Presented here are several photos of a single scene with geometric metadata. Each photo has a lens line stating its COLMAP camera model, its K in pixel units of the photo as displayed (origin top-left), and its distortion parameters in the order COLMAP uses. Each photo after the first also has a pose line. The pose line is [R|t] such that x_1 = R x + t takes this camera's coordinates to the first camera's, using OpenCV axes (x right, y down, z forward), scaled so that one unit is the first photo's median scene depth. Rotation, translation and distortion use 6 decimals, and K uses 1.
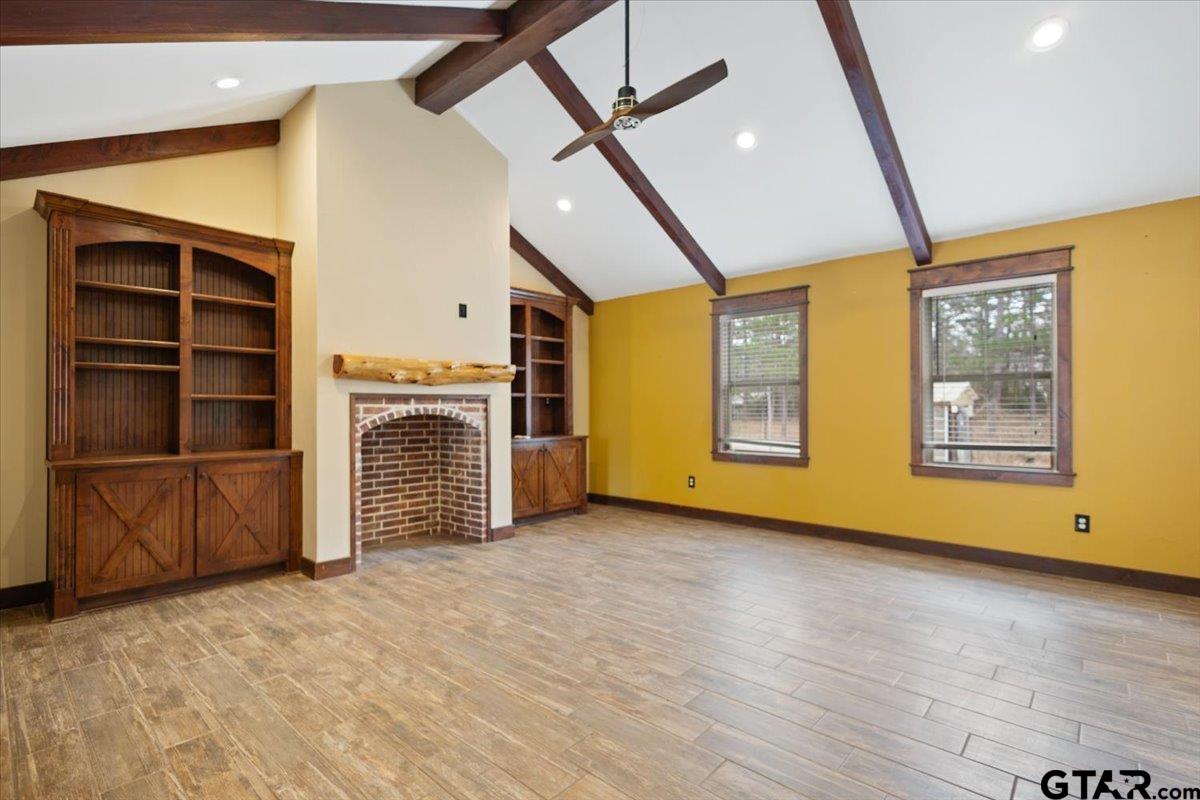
lens RADIAL K [[556.3, 0, 603.3], [0, 556.3, 402.1], [0, 0, 1]] dist [0.009420, -0.003379]
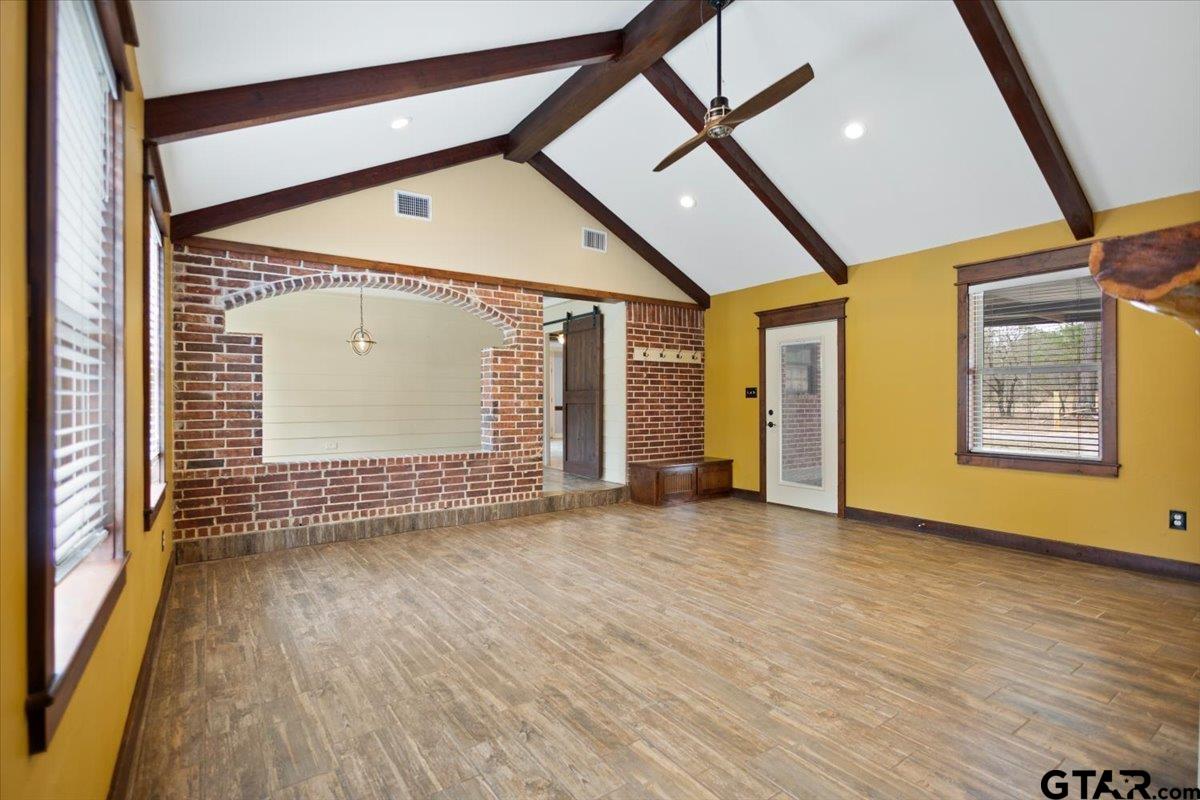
lens RADIAL K [[556.3, 0, 593.2], [0, 556.3, 401.8], [0, 0, 1]] dist [0.009420, -0.003379]
pose [[-0.970877, 0.005212, 0.239520, 0.019652], [0.003292, 0.999959, -0.008414, 0.016345], [-0.239554, -0.007381, -0.970855, 1.637908]]
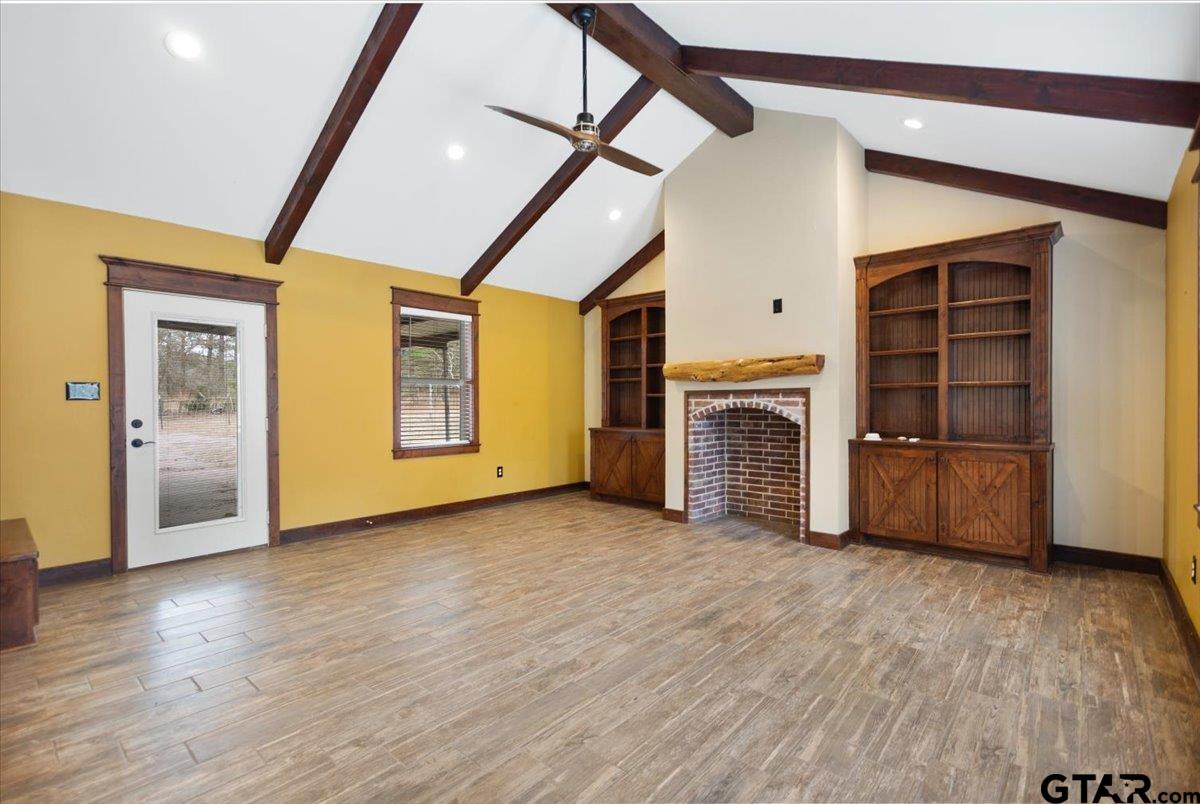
lens RADIAL K [[556.3, 0, 599.4], [0, 556.3, 405.6], [0, 0, 1]] dist [0.009420, -0.003379]
pose [[0.004167, 0.009096, -0.999950, 0.911161], [0.013541, 0.999866, 0.009152, 0.004243], [0.999900, -0.013579, 0.004043, 0.800091]]
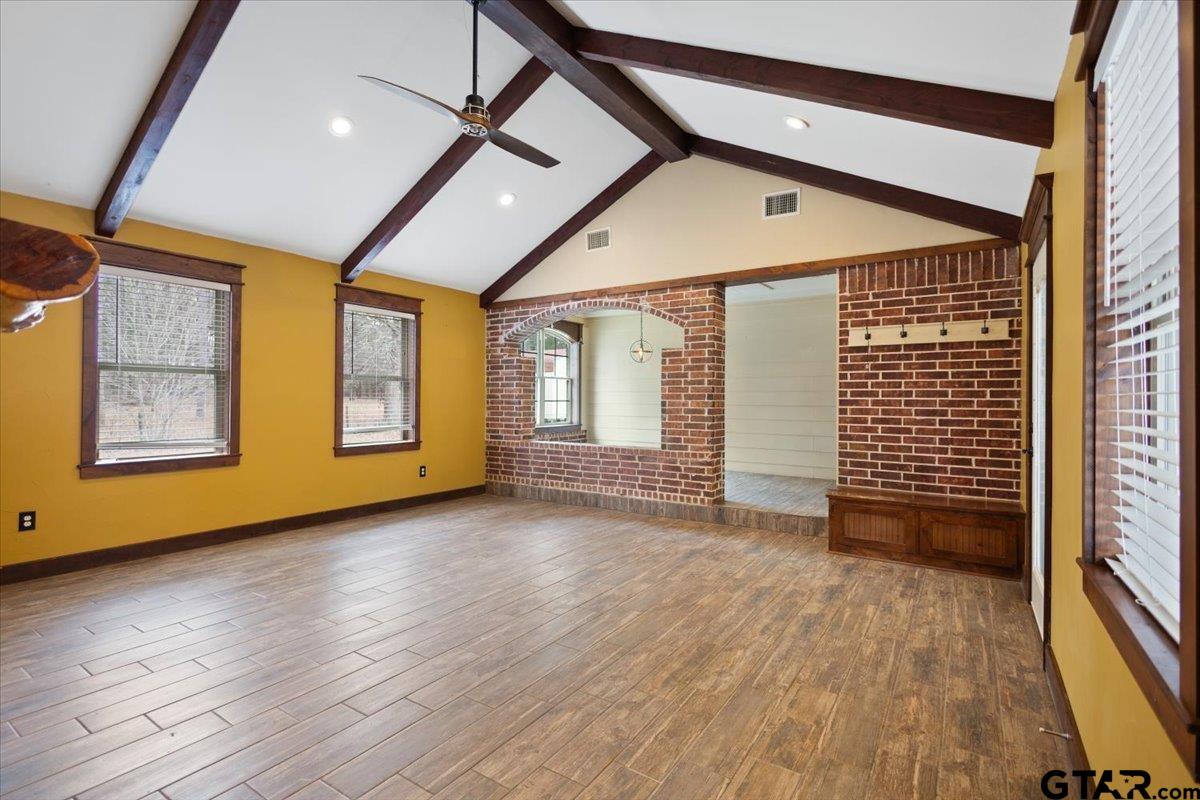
lens RADIAL K [[556.3, 0, 593.1], [0, 556.3, 396.4], [0, 0, 1]] dist [0.009420, -0.003379]
pose [[-0.135433, 0.008235, 0.990752, -0.806134], [-0.015336, 0.999828, -0.010407, 0.007632], [-0.990668, -0.016604, -0.135283, 0.718284]]
